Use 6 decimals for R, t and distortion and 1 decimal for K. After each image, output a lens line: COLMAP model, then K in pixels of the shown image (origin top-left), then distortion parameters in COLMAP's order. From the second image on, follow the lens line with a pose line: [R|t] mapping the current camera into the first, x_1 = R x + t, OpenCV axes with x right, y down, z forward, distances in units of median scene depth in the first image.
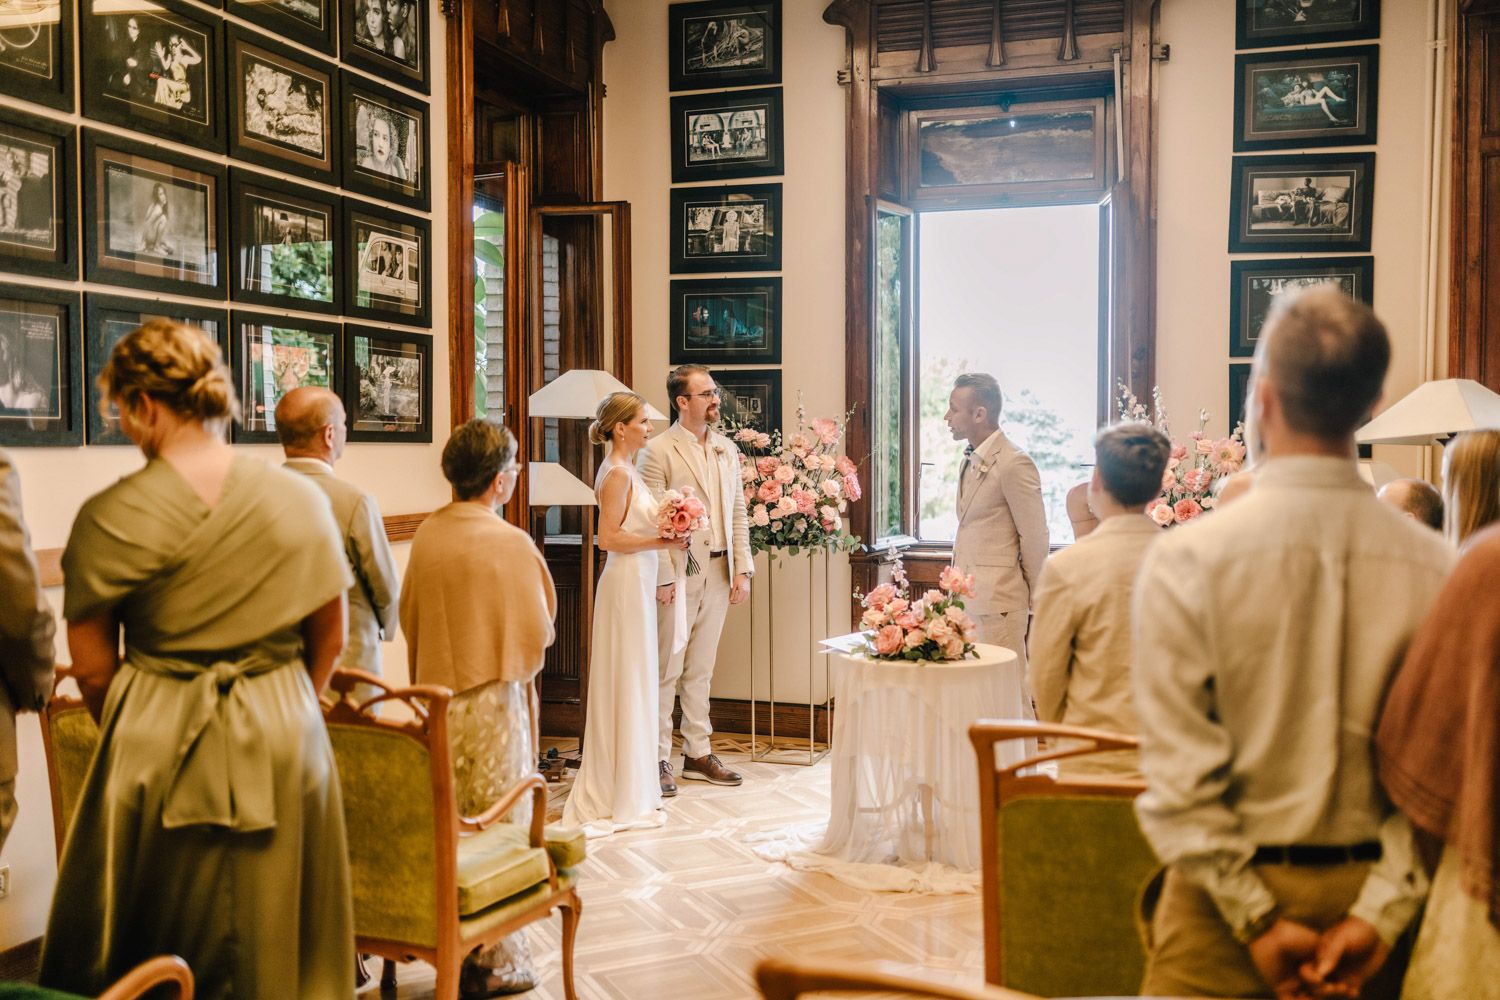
lens RADIAL K [[1446.7, 0, 749.0], [0, 1446.7, 493.4], [0, 0, 1]] dist [0.009165, 0.012819]
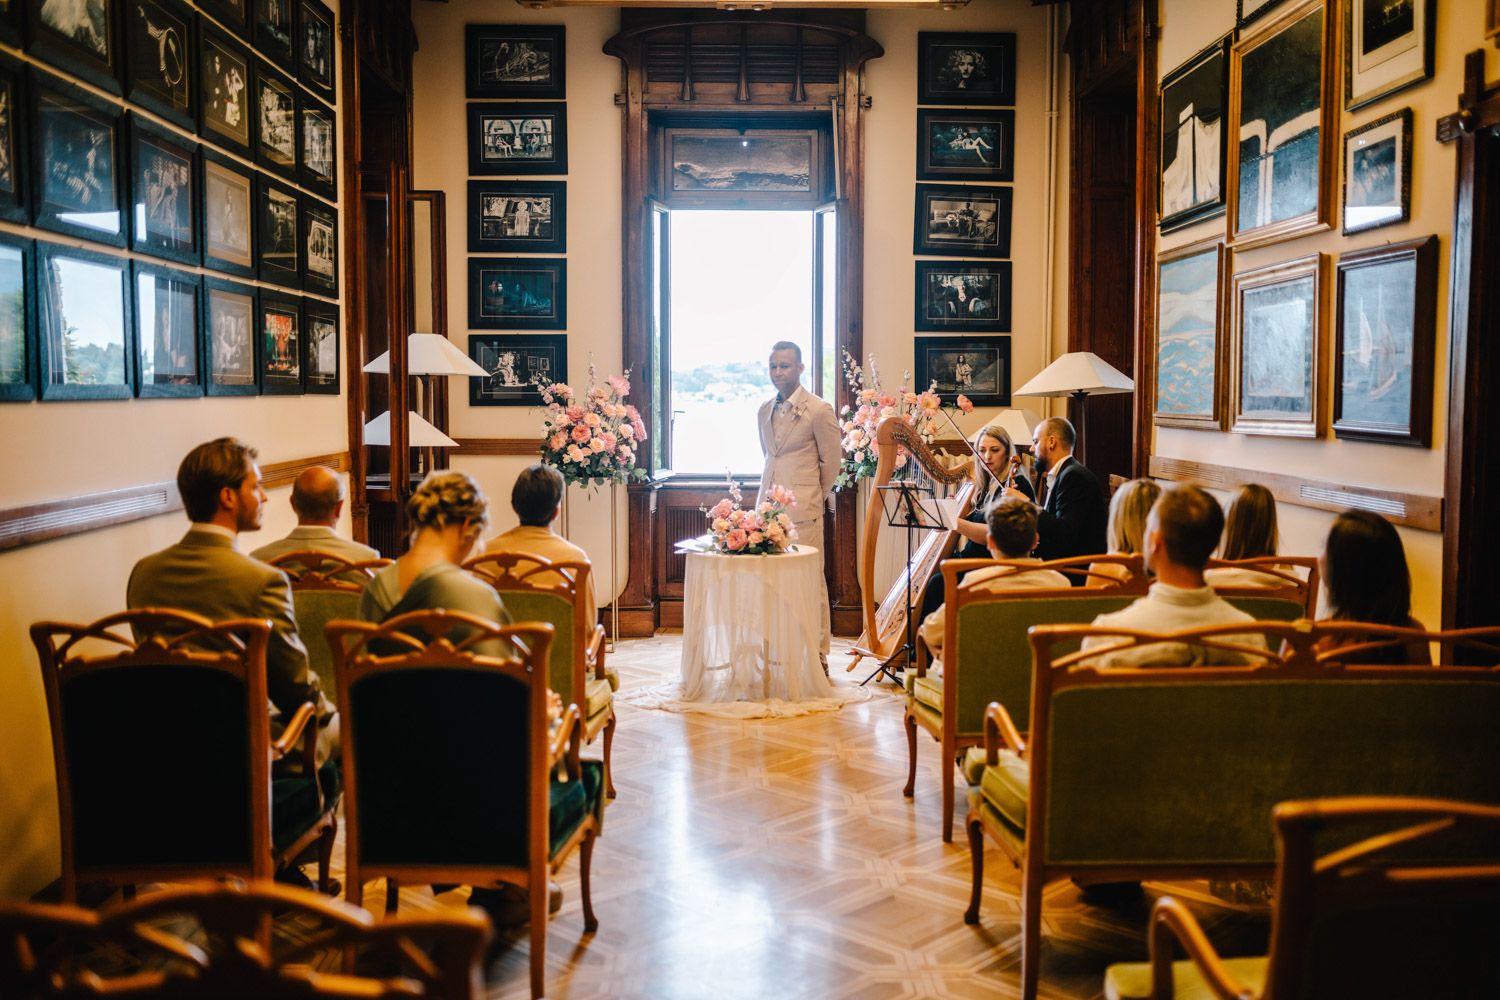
lens RADIAL K [[1450.6, 0, 744.7], [0, 1450.6, 496.2], [0, 0, 1]] dist [-0.055751, 0.088240]
pose [[0.940325, -0.022436, 0.339538, -0.273124], [0.010979, 0.999305, 0.035626, 0.009115], [-0.340102, -0.029772, 0.939917, -0.215360]]
